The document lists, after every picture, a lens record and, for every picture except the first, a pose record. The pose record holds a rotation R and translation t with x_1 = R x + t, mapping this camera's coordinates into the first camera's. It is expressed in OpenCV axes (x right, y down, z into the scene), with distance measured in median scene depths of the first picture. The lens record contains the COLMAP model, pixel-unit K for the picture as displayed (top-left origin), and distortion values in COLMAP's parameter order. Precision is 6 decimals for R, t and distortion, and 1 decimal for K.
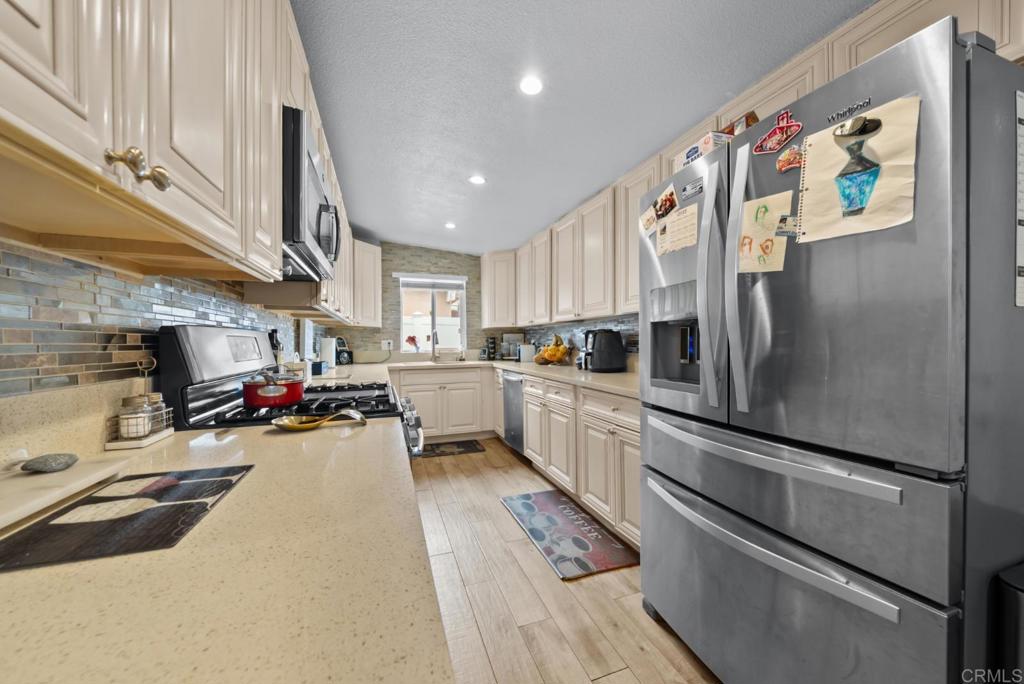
lens RADIAL K [[358.4, 0, 519.5], [0, 358.4, 342.7], [0, 0, 1]] dist [-0.006043, 0.000175]
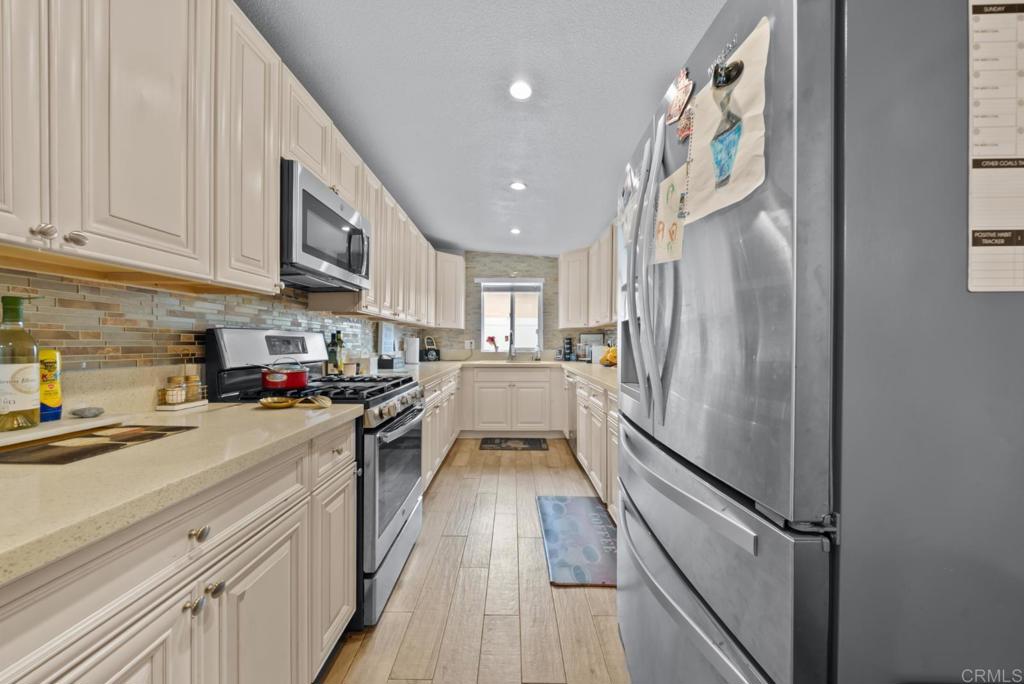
lens RADIAL K [[358.4, 0, 521.2], [0, 358.4, 342.6], [0, 0, 1]] dist [-0.006043, 0.000175]
pose [[0.940361, 0.007774, -0.340090, 0.196760], [-0.008566, 0.999963, -0.000828, -0.000224], [0.340071, 0.003692, 0.940393, 0.022893]]
